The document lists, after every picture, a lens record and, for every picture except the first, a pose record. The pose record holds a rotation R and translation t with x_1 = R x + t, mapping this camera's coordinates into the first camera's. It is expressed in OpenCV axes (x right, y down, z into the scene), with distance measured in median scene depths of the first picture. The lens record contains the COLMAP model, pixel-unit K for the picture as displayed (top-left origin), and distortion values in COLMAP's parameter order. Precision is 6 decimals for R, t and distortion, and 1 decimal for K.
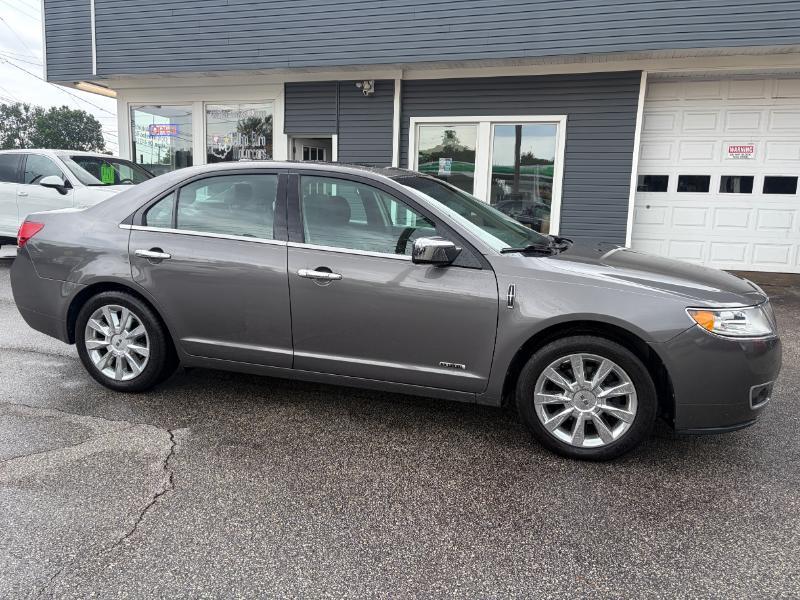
lens RADIAL K [[606.4, 0, 396.8], [0, 606.4, 299.8], [0, 0, 1]] dist [0.041363, -0.039177]
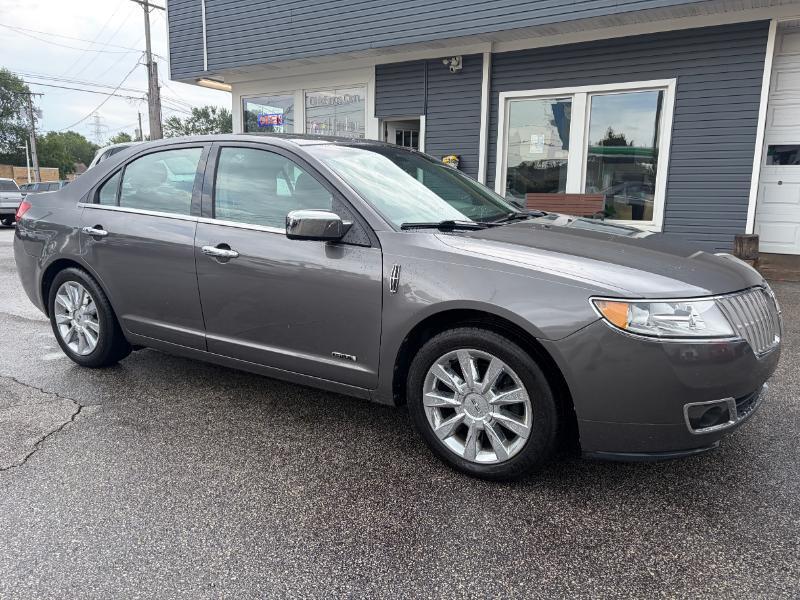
lens RADIAL K [[606.4, 0, 396.3], [0, 606.4, 299.1], [0, 0, 1]] dist [0.041363, -0.039177]
pose [[0.966937, 0.027895, -0.253486, 0.271164], [-0.023445, 0.999514, 0.020559, 0.003679], [0.253936, -0.013937, 0.967121, 0.117113]]
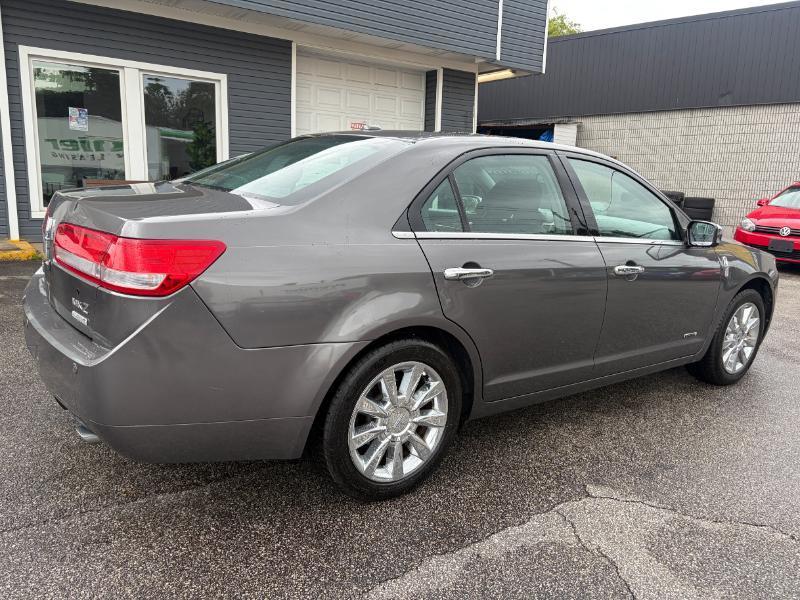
lens RADIAL K [[606.4, 0, 399.3], [0, 606.4, 297.1], [0, 0, 1]] dist [0.041363, -0.039177]
pose [[0.590005, -0.159178, 0.791553, -0.778749], [0.109529, 0.987090, 0.116860, -0.106758], [-0.799936, 0.017750, 0.599823, 0.525273]]
